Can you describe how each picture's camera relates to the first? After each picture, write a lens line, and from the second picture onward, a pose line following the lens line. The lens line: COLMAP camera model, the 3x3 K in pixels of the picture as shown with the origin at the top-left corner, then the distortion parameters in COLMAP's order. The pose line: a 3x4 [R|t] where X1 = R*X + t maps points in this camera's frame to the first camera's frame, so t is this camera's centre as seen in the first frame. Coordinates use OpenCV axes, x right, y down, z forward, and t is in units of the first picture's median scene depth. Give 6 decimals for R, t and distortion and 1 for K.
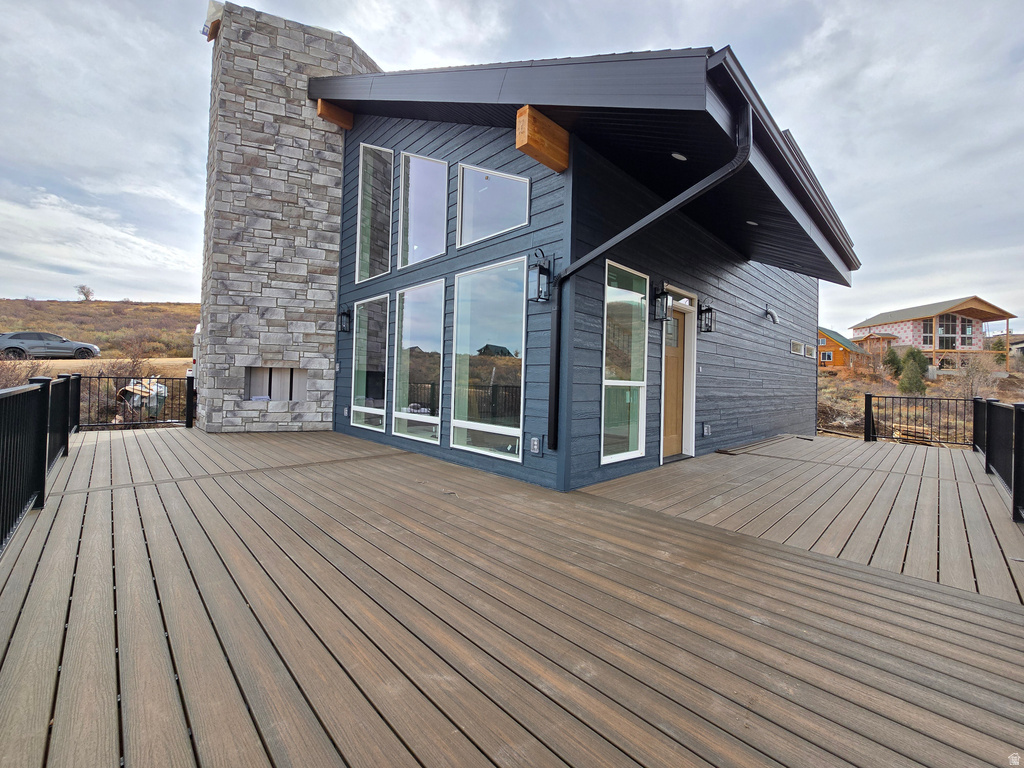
lens RADIAL K [[416.1, 0, 506.0], [0, 416.1, 374.9], [0, 0, 1]] dist [-0.002033, 0.000188]
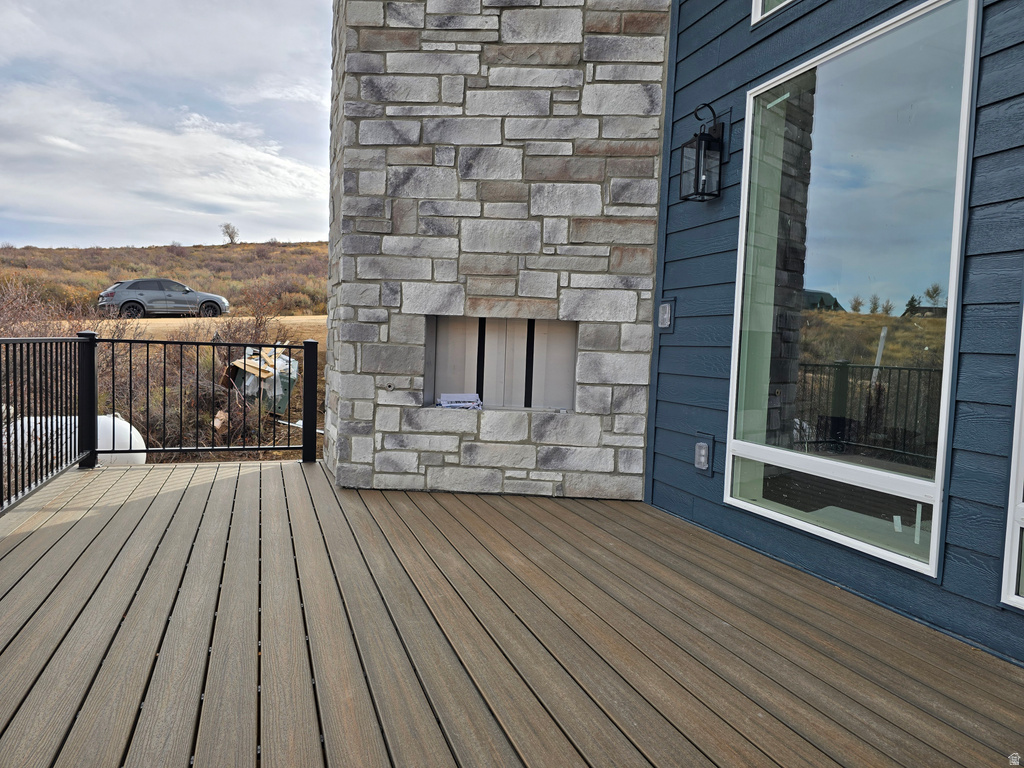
lens RADIAL K [[687.3, 0, 514.7], [0, 687.3, 387.3], [0, 0, 1]] dist [0.050487, 0.000057]
pose [[0.916278, 0.031141, -0.399331, -0.292820], [-0.006734, 0.998030, 0.062377, 0.005183], [0.400487, -0.054465, 0.914682, 0.445237]]
